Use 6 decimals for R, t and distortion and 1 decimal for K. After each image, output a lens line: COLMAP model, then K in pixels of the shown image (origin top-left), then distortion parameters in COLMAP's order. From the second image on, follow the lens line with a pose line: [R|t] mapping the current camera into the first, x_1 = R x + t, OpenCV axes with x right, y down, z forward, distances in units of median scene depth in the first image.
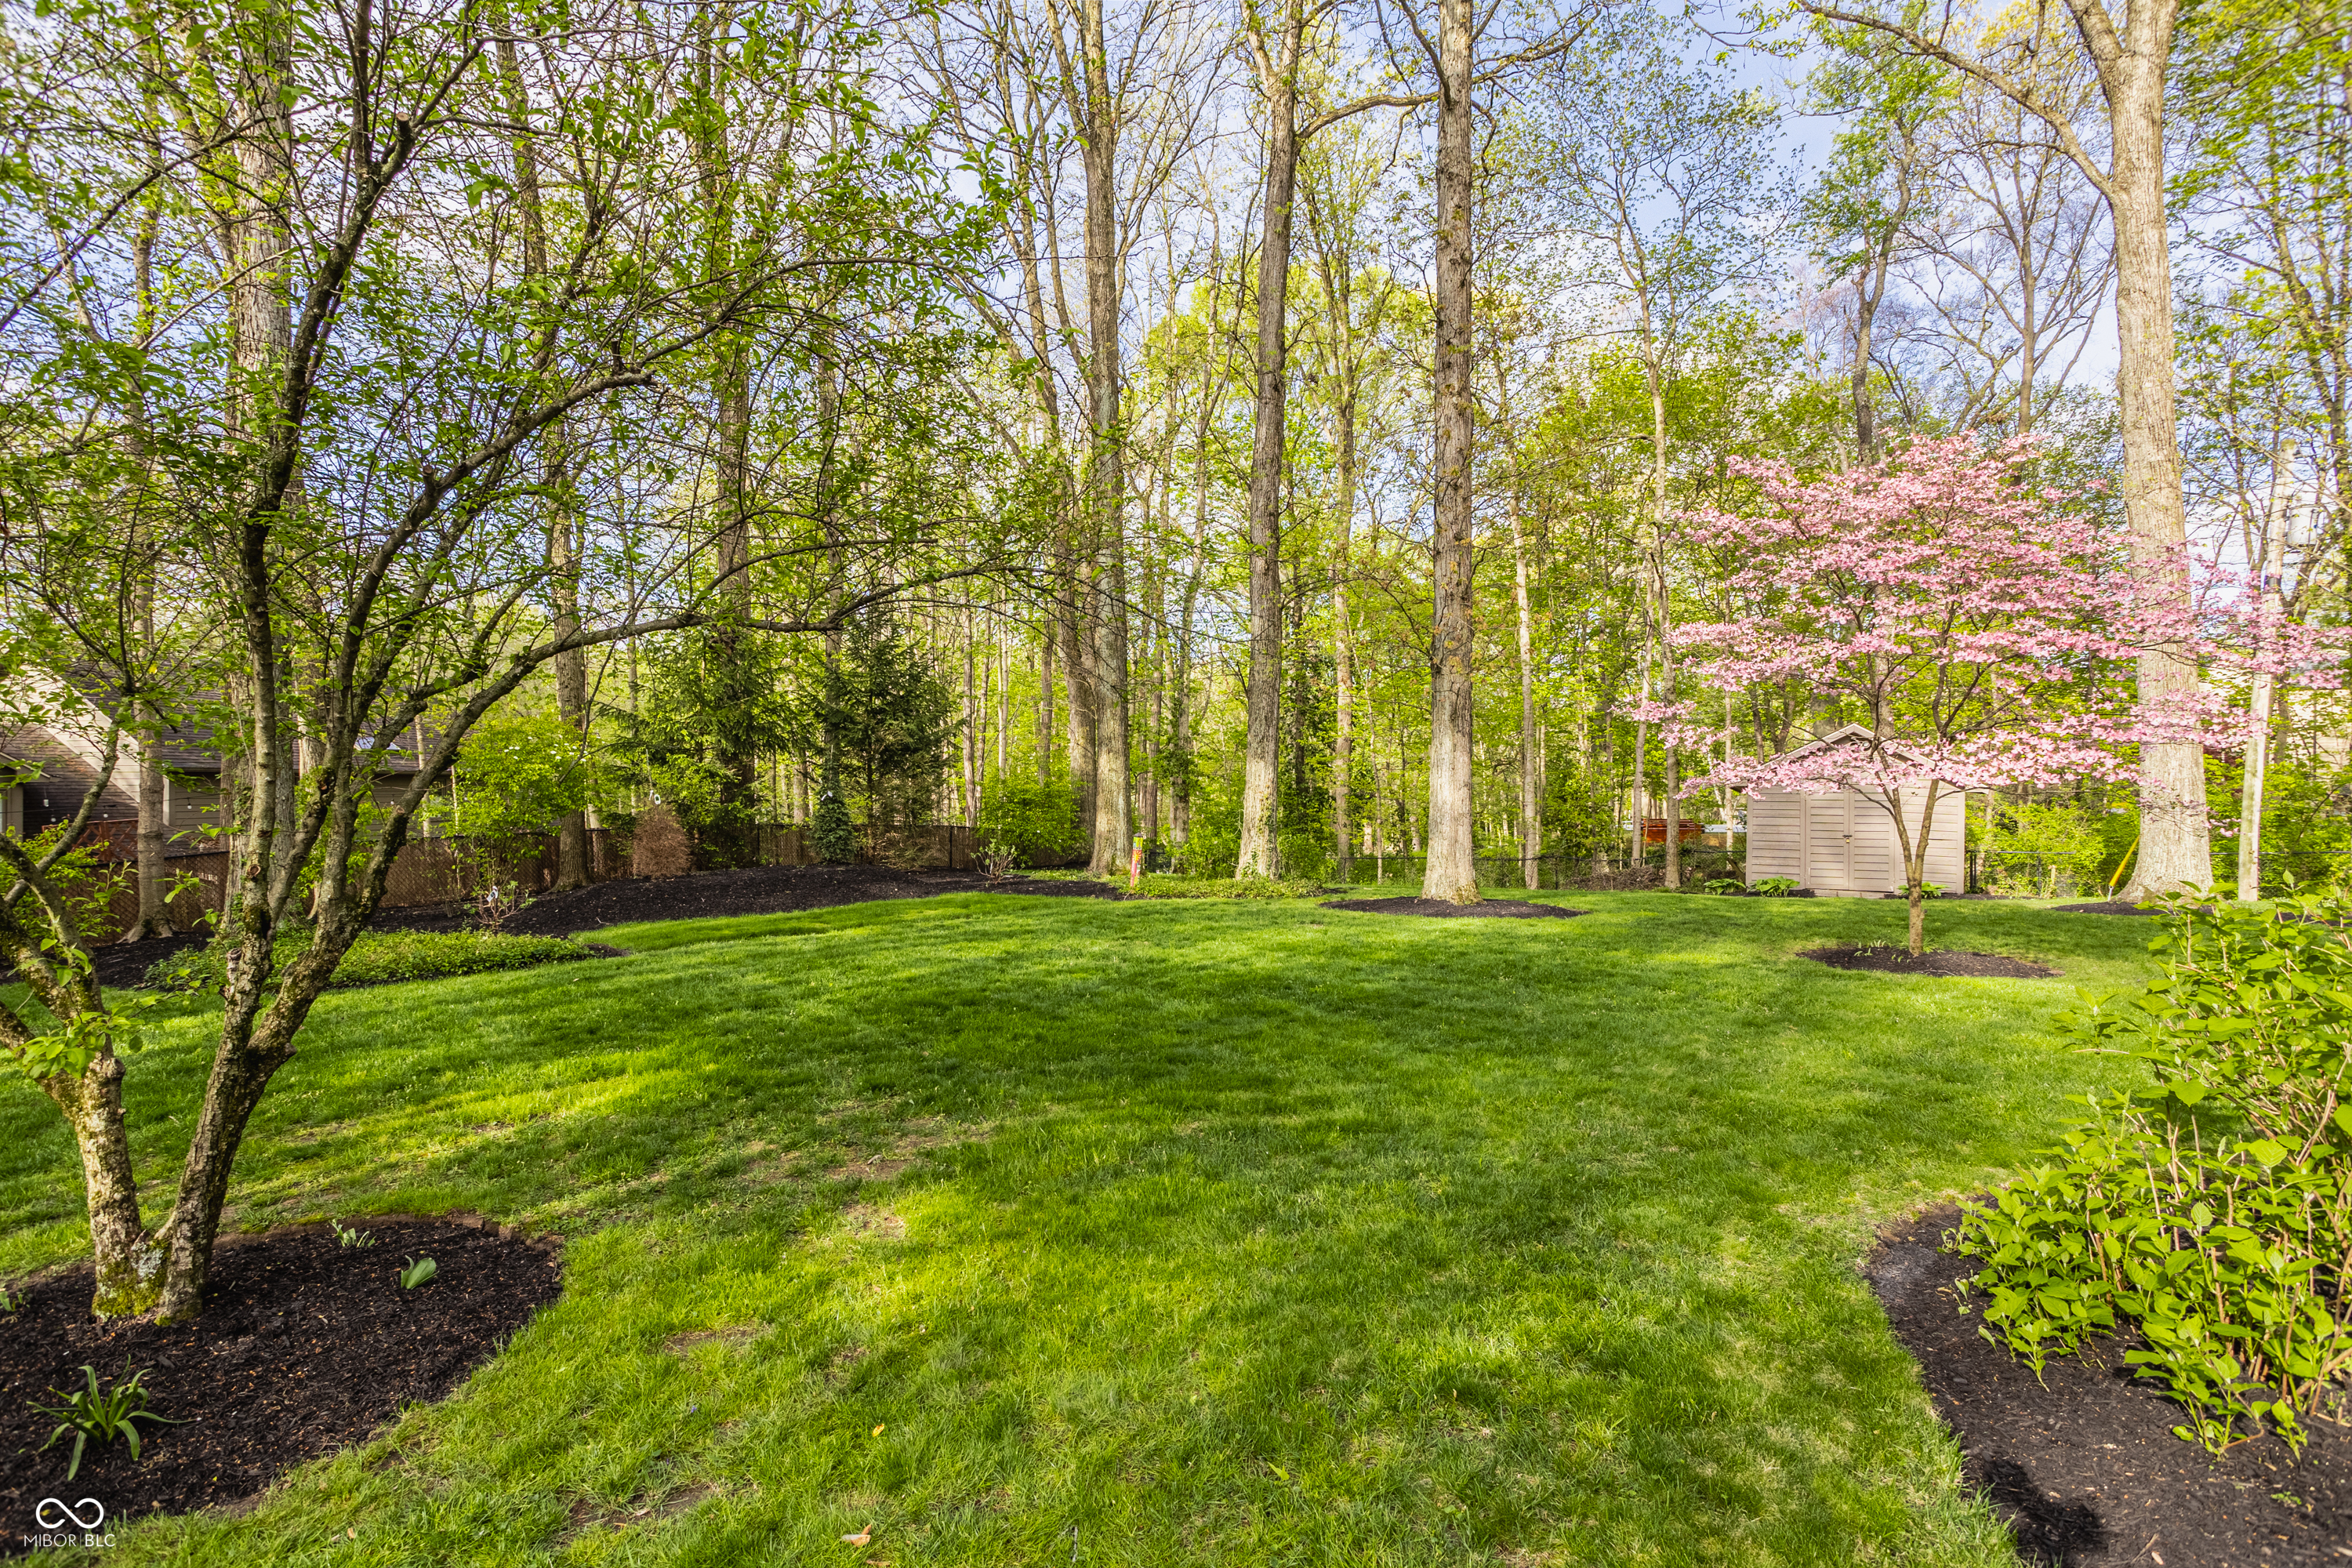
lens RADIAL K [[1104.2, 0, 1181.5], [0, 1104.2, 783.6], [0, 0, 1]] dist [-0.000661, 0.000316]
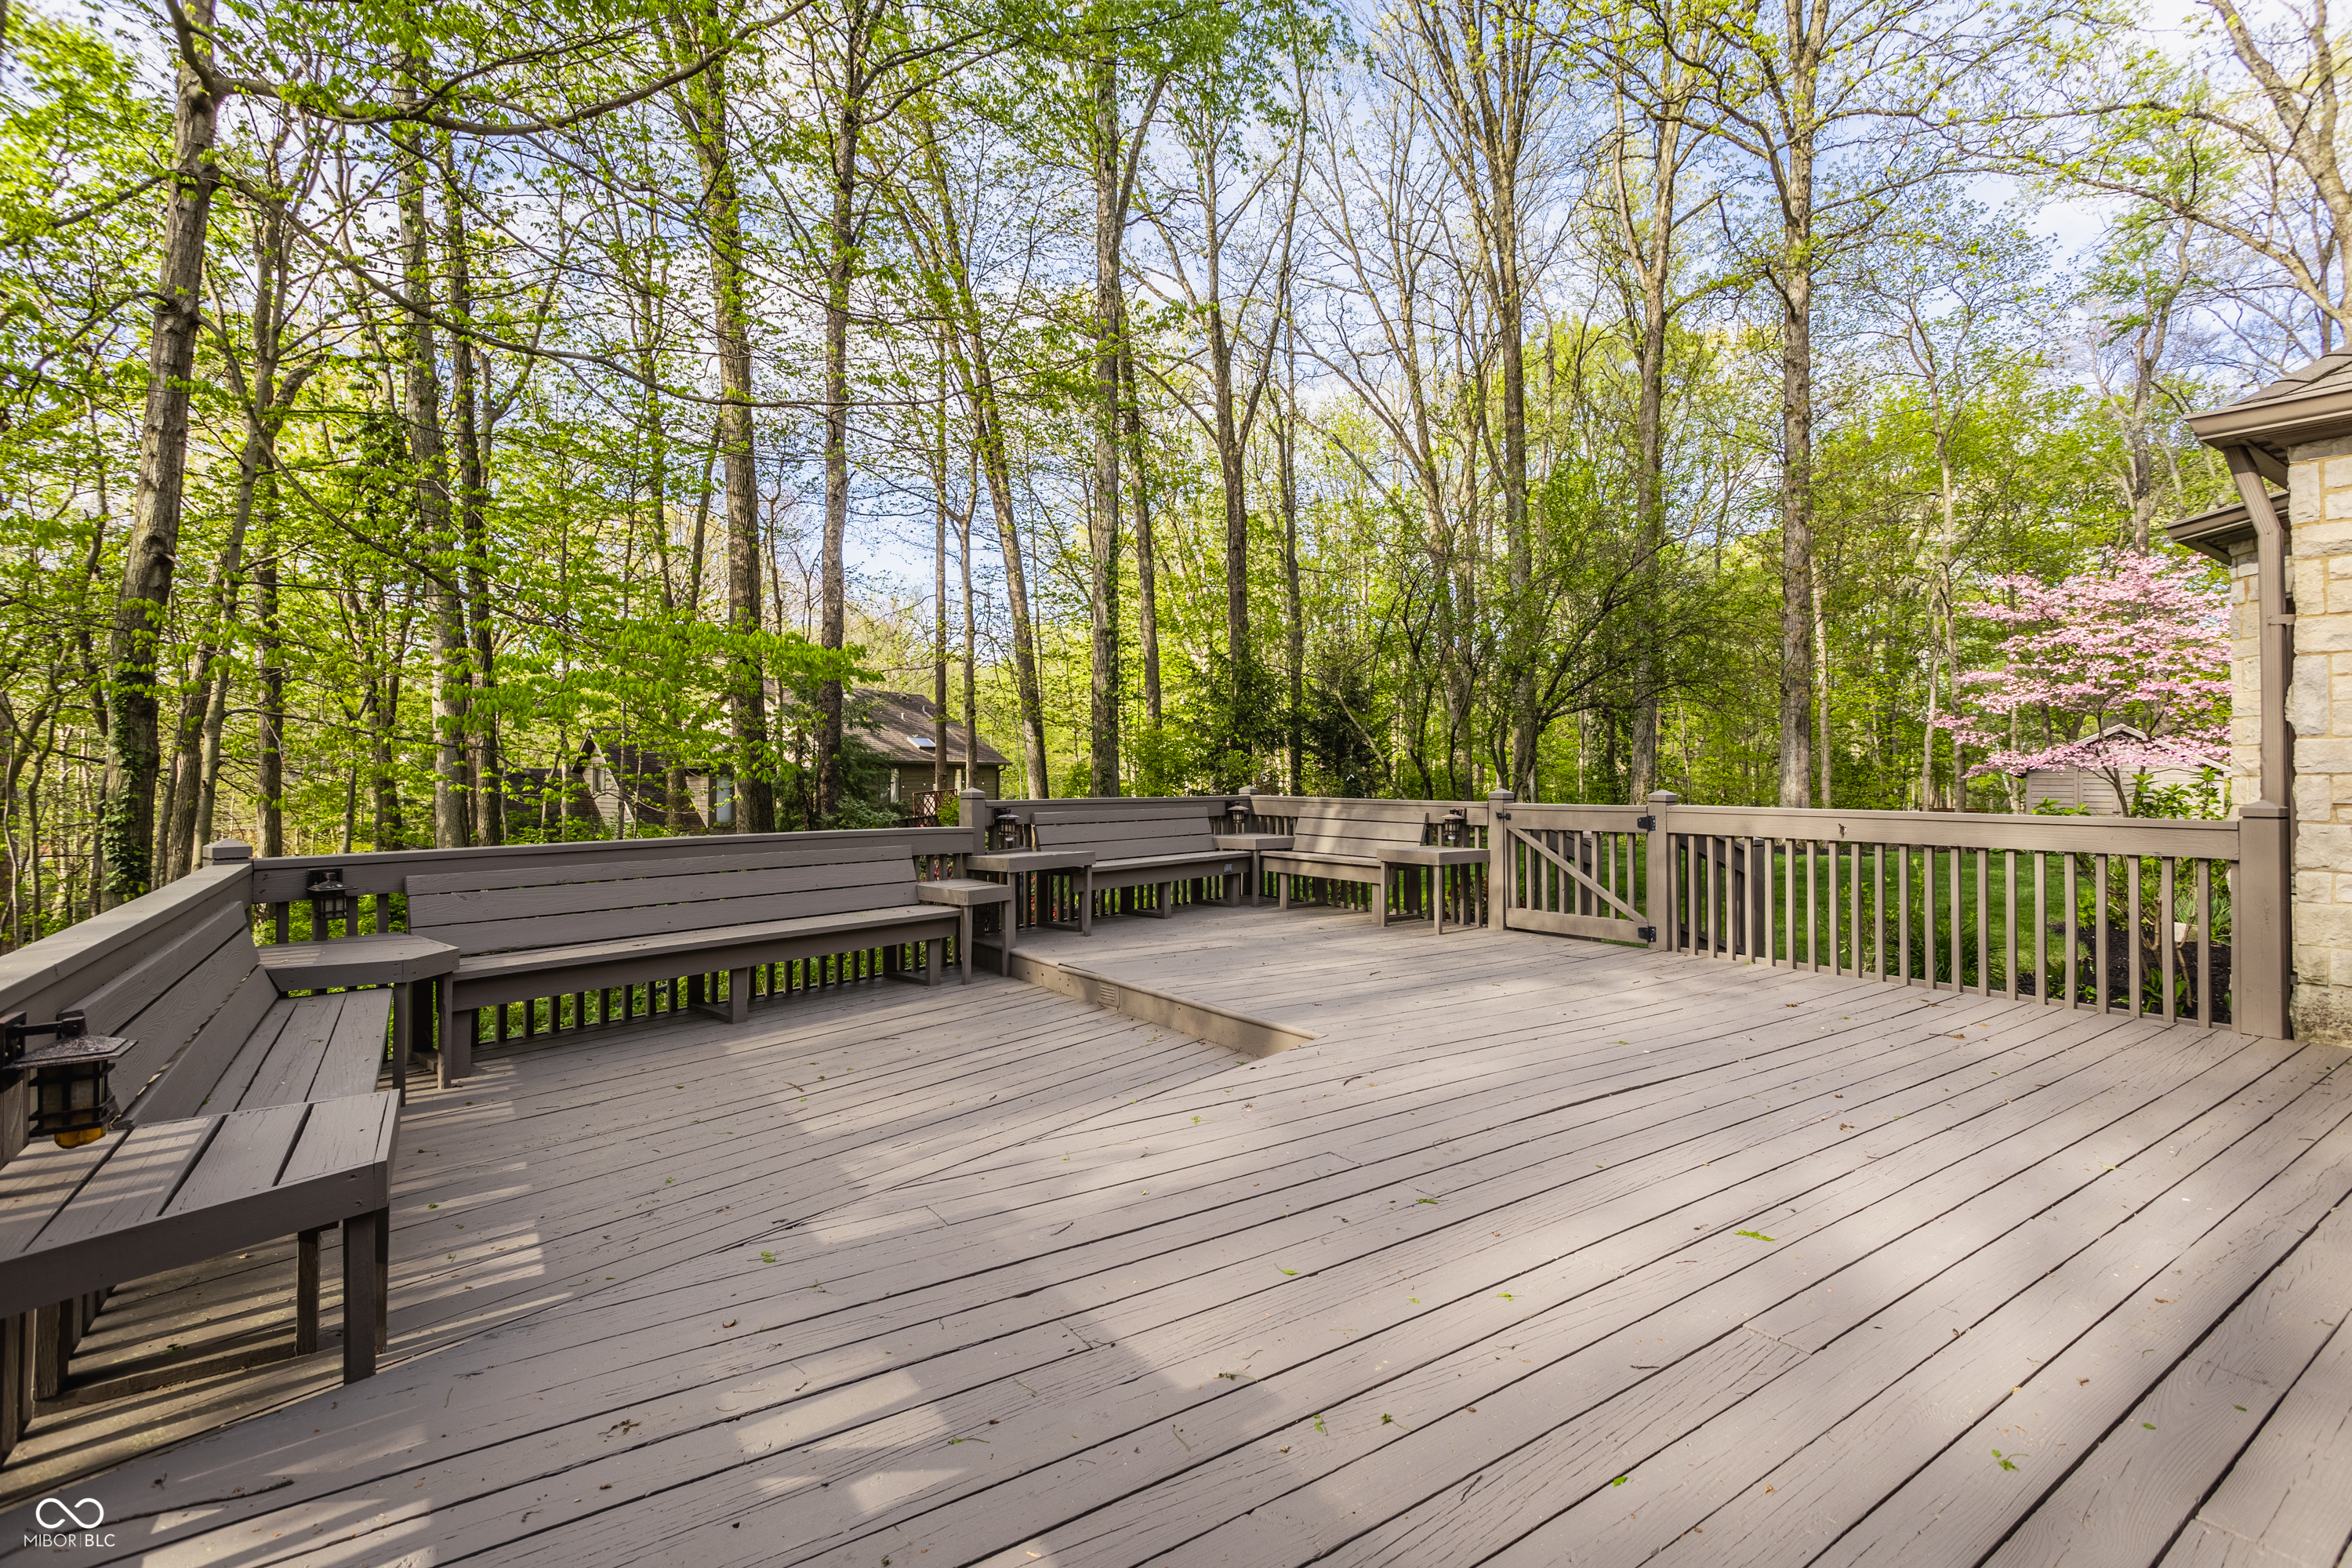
lens RADIAL K [[1104.2, 0, 1171.5], [0, 1104.2, 769.9], [0, 0, 1]] dist [-0.000661, 0.000316]
pose [[0.980204, 0.002873, -0.197967, -0.355473], [-0.004259, 0.999969, -0.006573, 0.018754], [0.197943, 0.007286, 0.980187, -0.783969]]
